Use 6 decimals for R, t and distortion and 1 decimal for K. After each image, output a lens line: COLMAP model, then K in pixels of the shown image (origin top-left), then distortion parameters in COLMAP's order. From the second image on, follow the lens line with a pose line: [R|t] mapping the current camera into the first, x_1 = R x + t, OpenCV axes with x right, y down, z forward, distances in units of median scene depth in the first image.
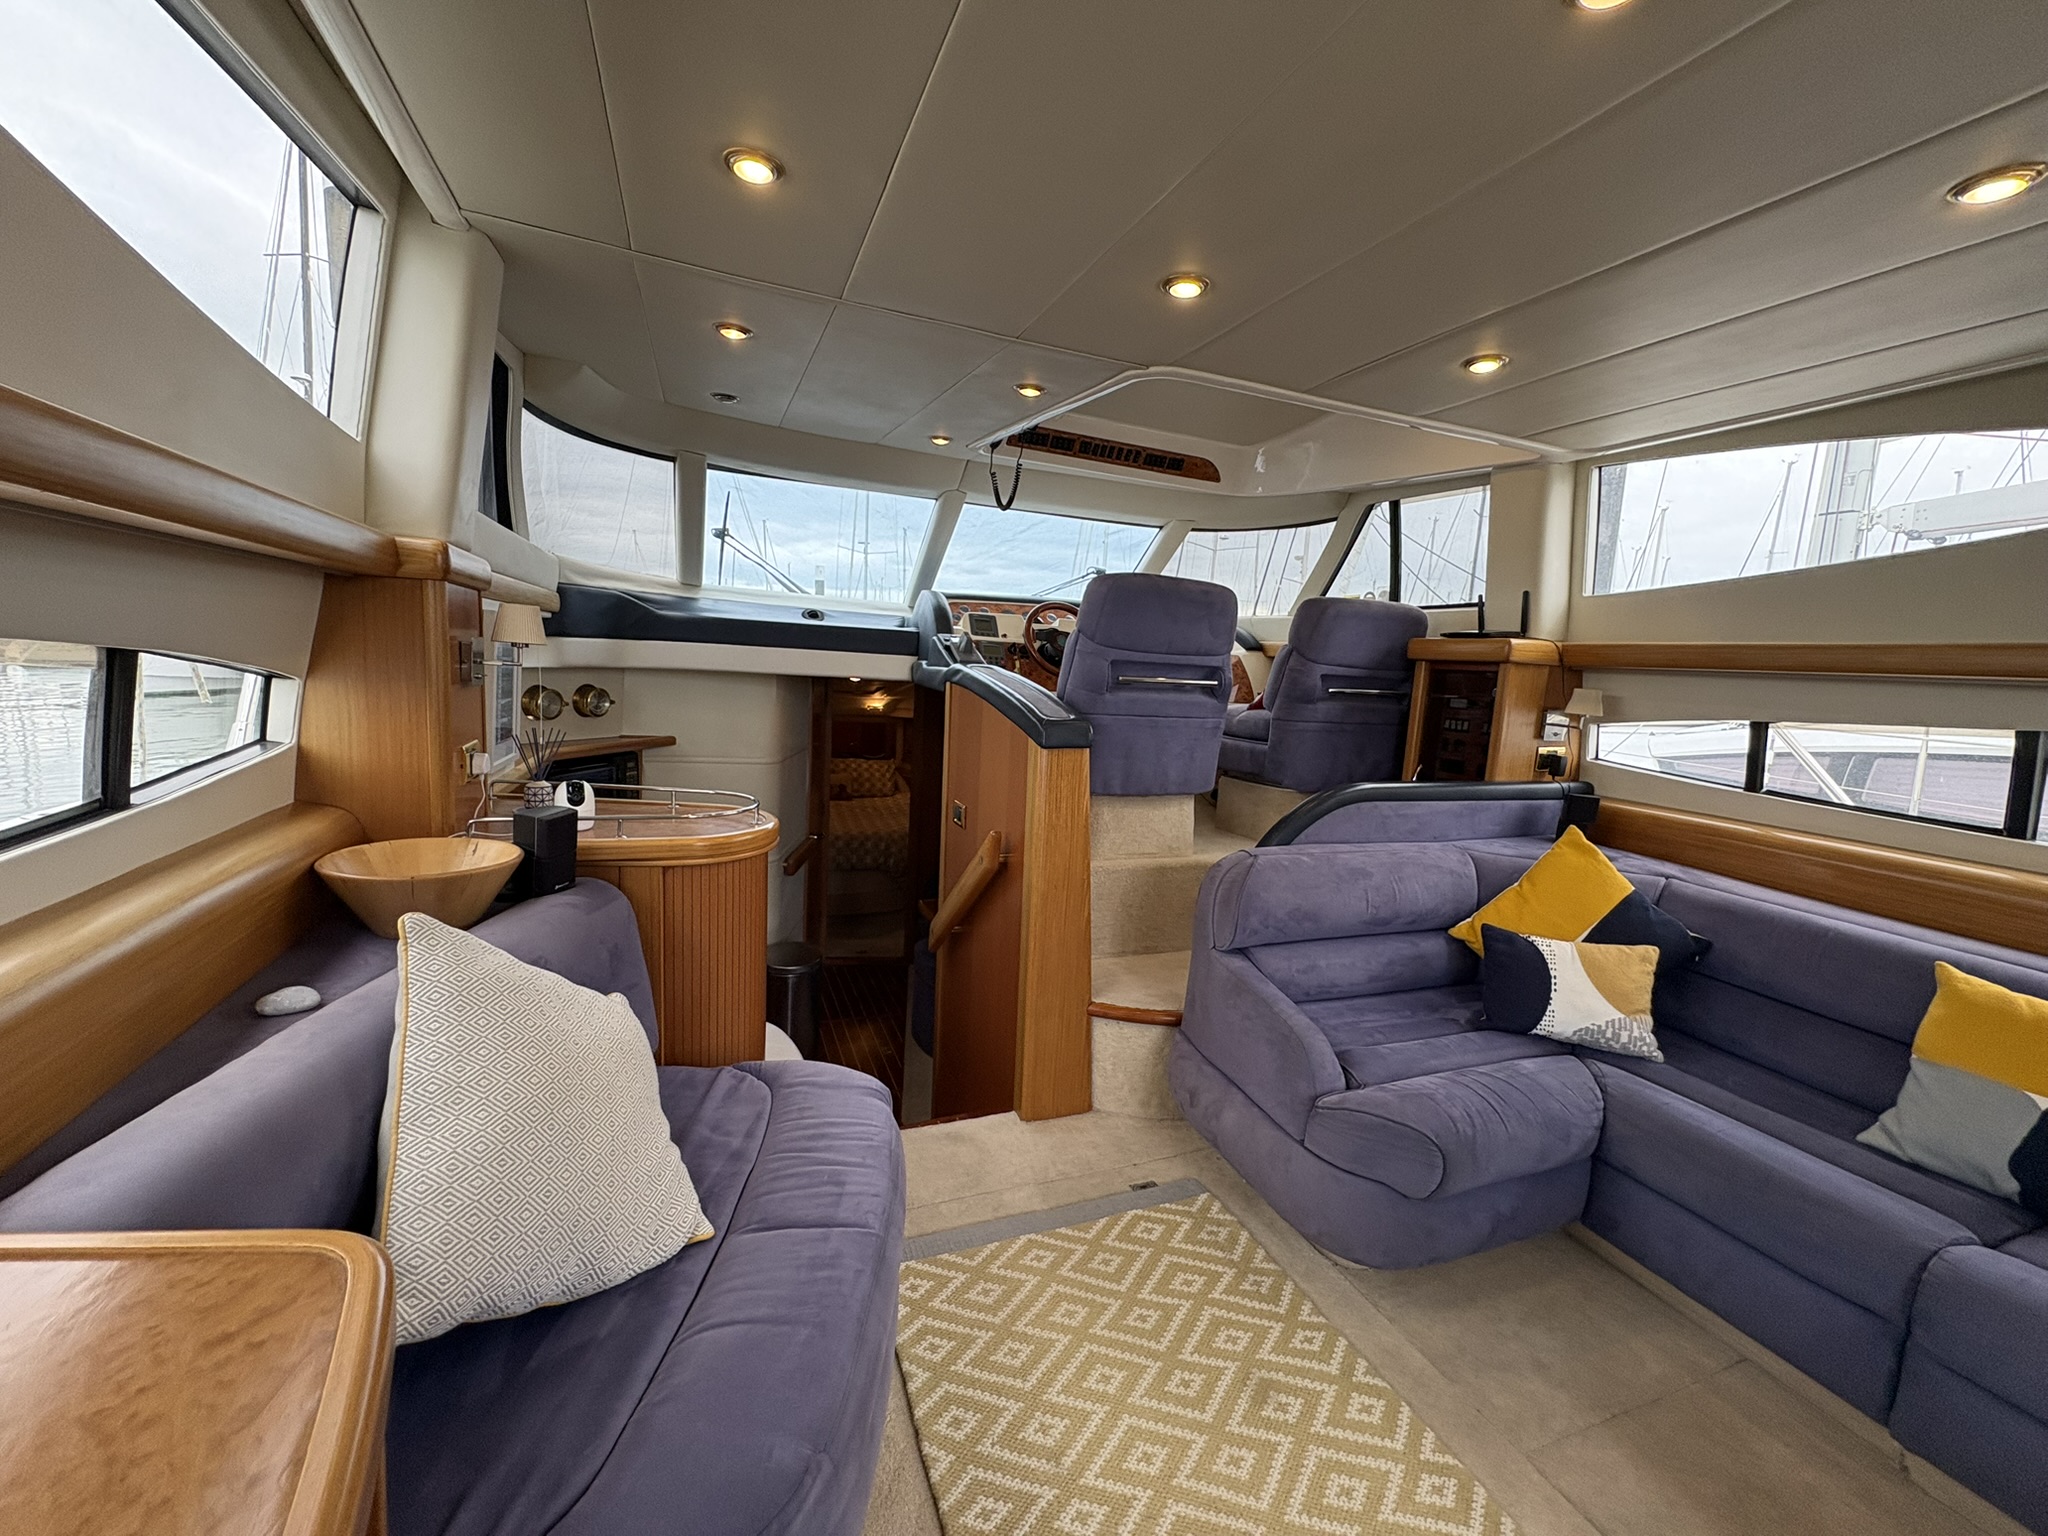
lens RADIAL K [[815.9, 0, 1018.8], [0, 815.9, 765.7], [0, 0, 1]] dist [-0.001925, 0.000158]
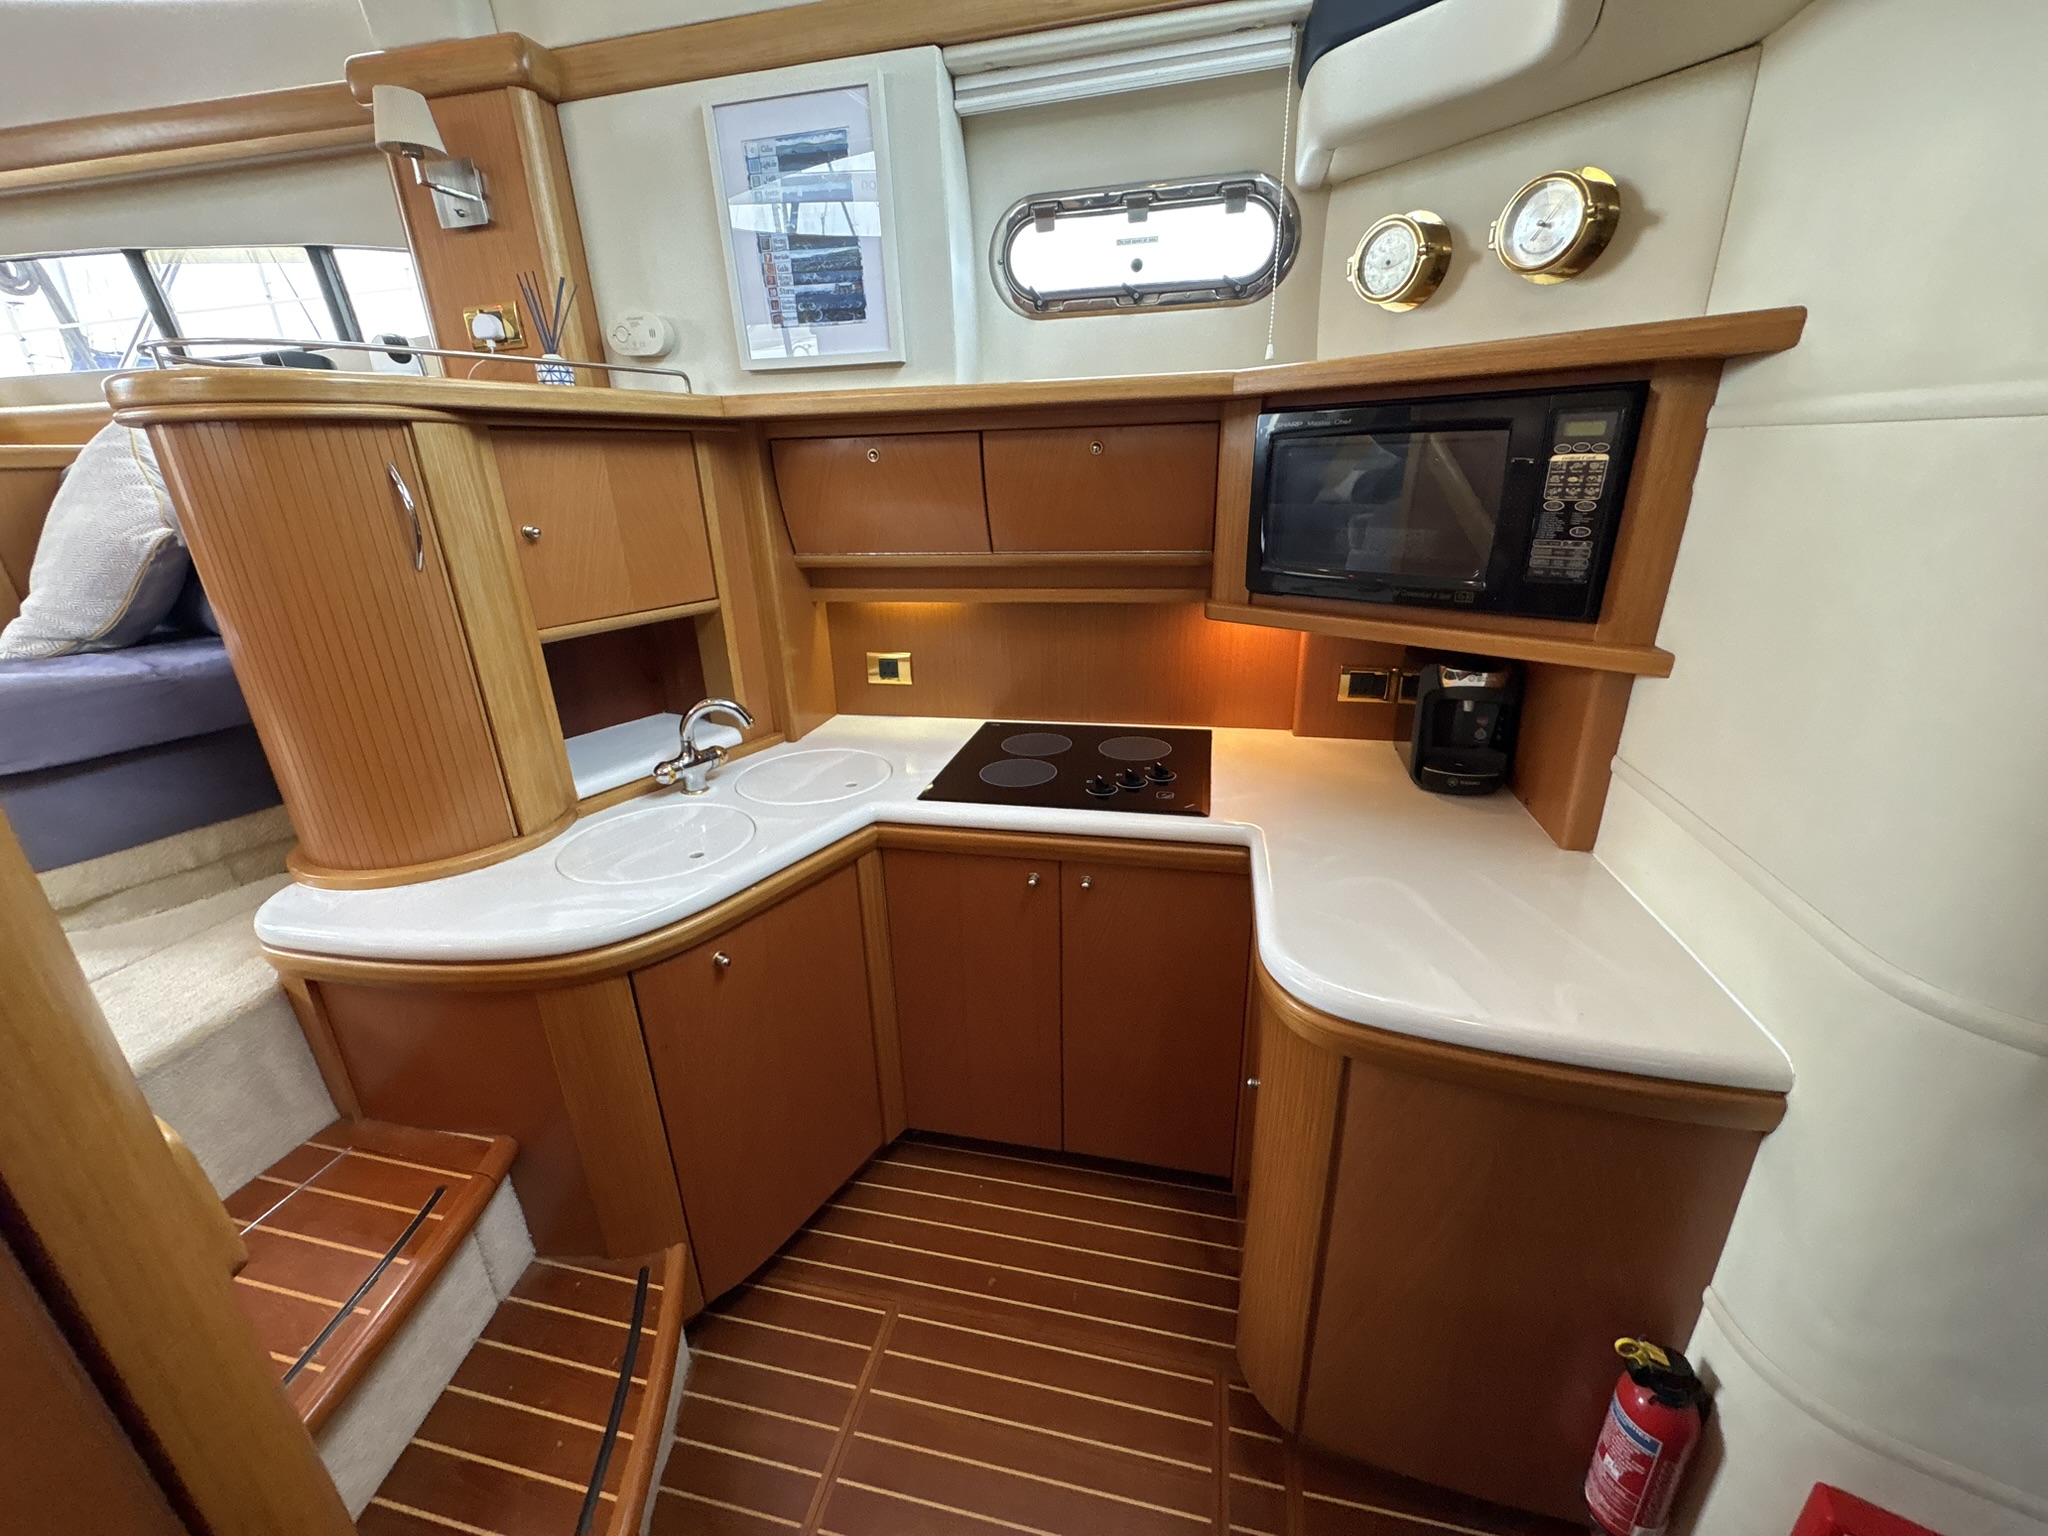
lens RADIAL K [[815.9, 0, 1029.4], [0, 815.9, 779.2], [0, 0, 1]] dist [-0.001925, 0.000158]
pose [[-0.558787, 0.251863, -0.790141, -0.130196], [-0.108934, 0.922220, 0.371002, 0.047248], [0.822126, 0.293384, -0.487888, 1.630711]]
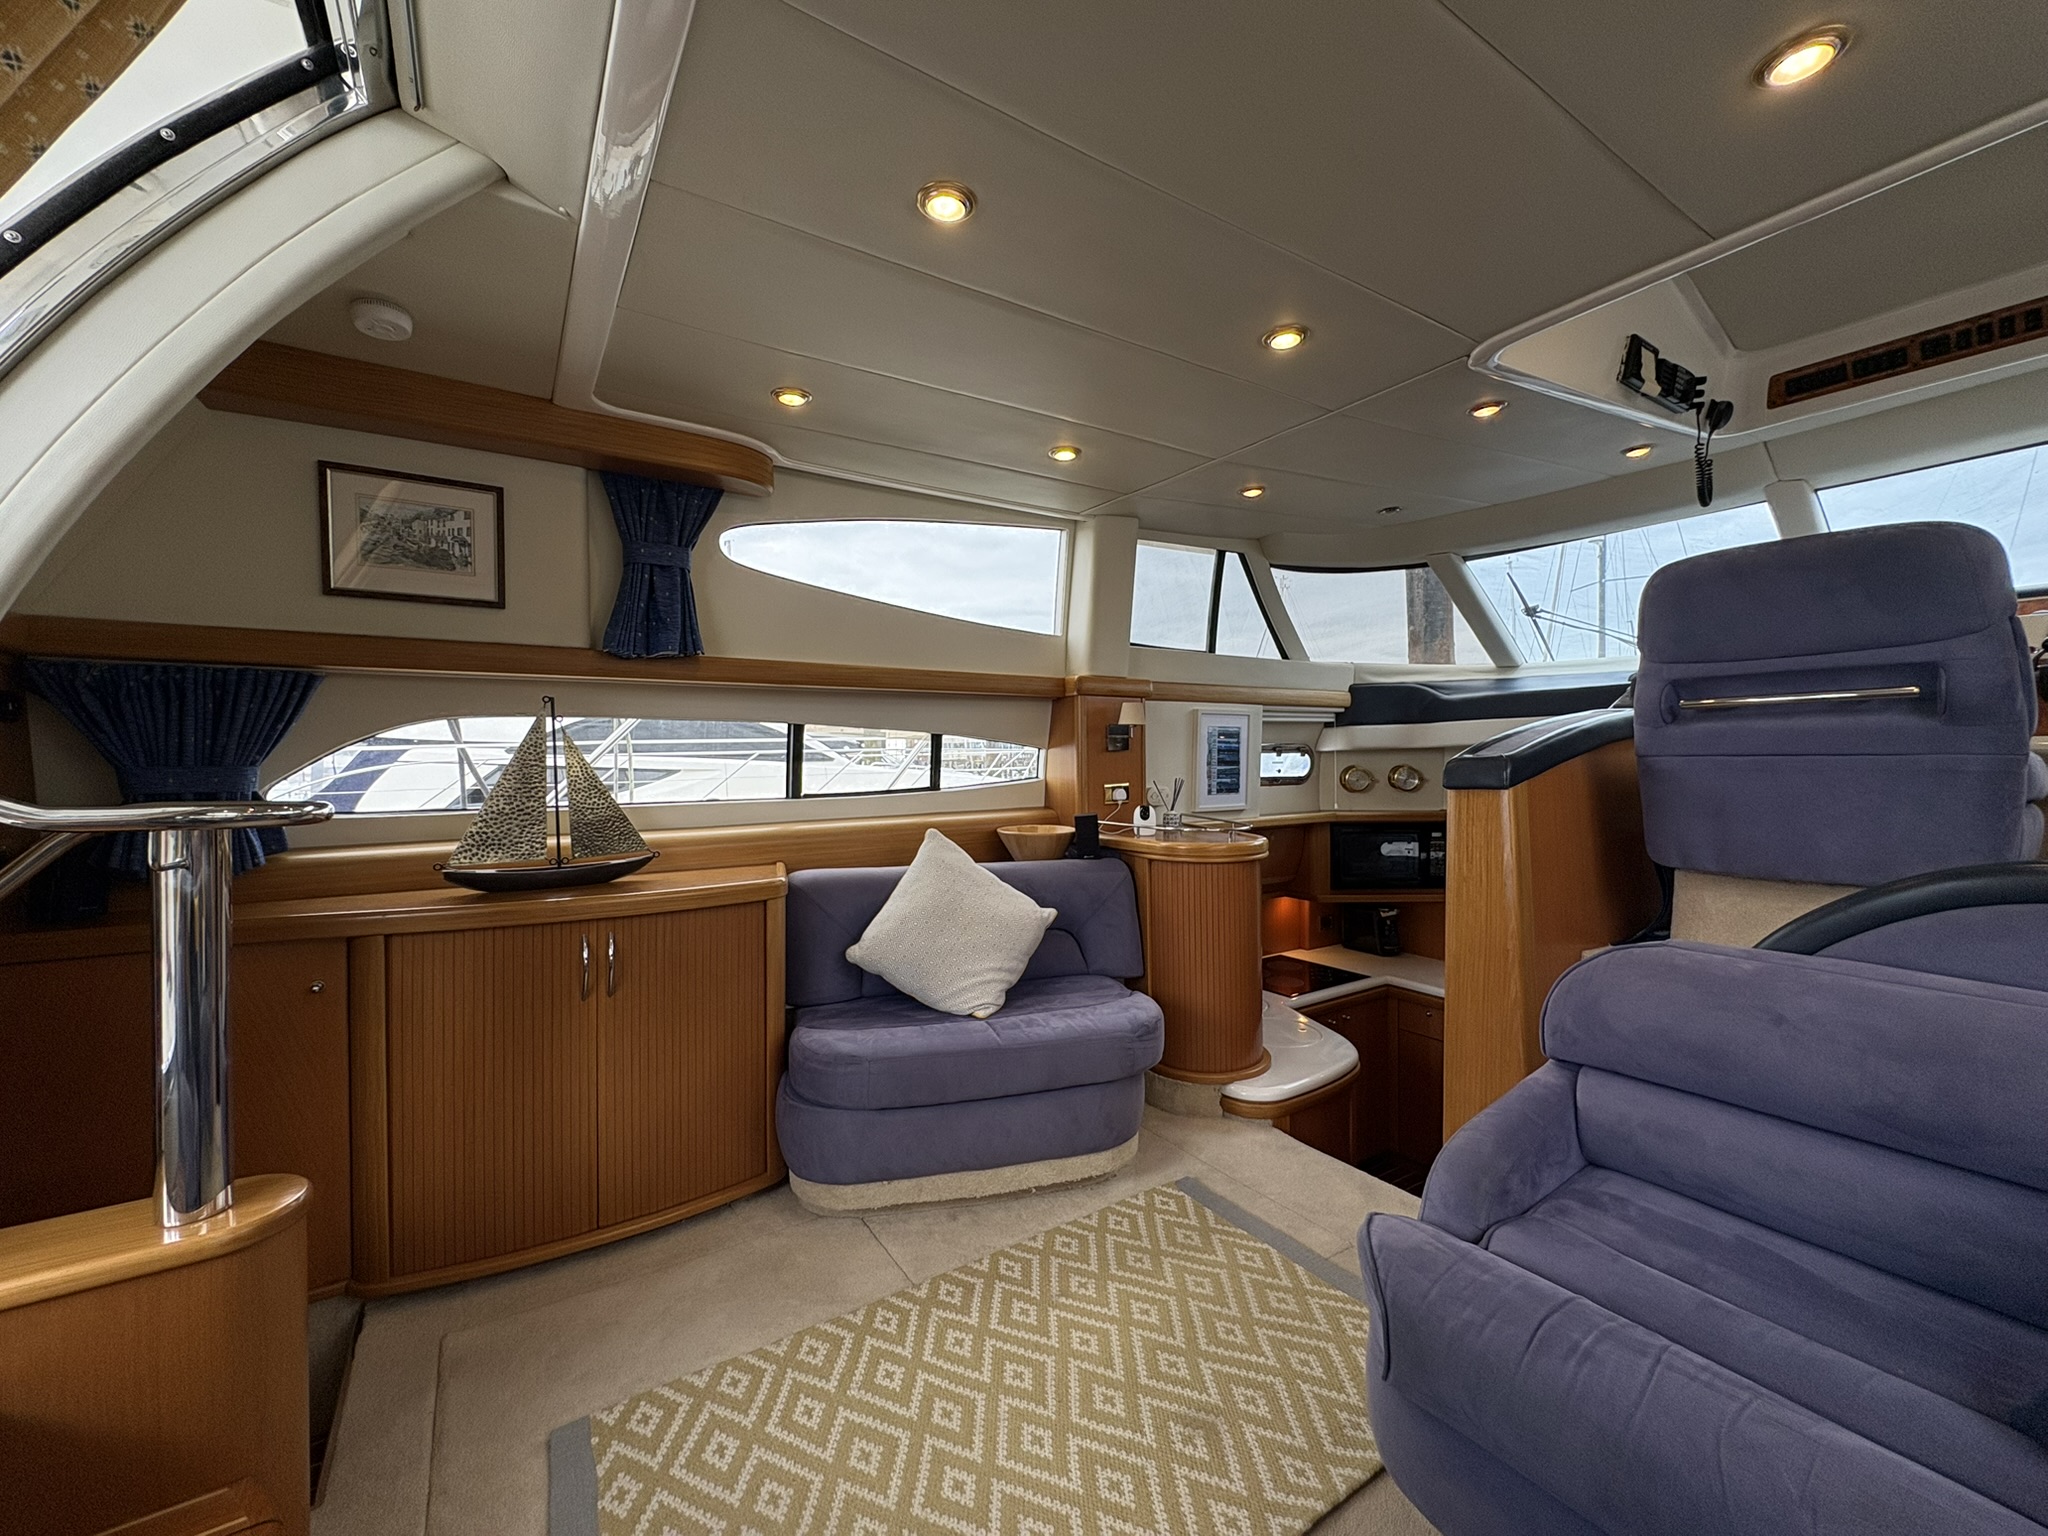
lens RADIAL K [[815.9, 0, 1025.4], [0, 815.9, 768.2], [0, 0, 1]] dist [-0.001925, 0.000158]
pose [[0.199530, -0.045487, -0.978835, 0.810787], [-0.101461, 0.992594, -0.066808, 0.063599], [0.974625, 0.112644, 0.193437, 0.356388]]
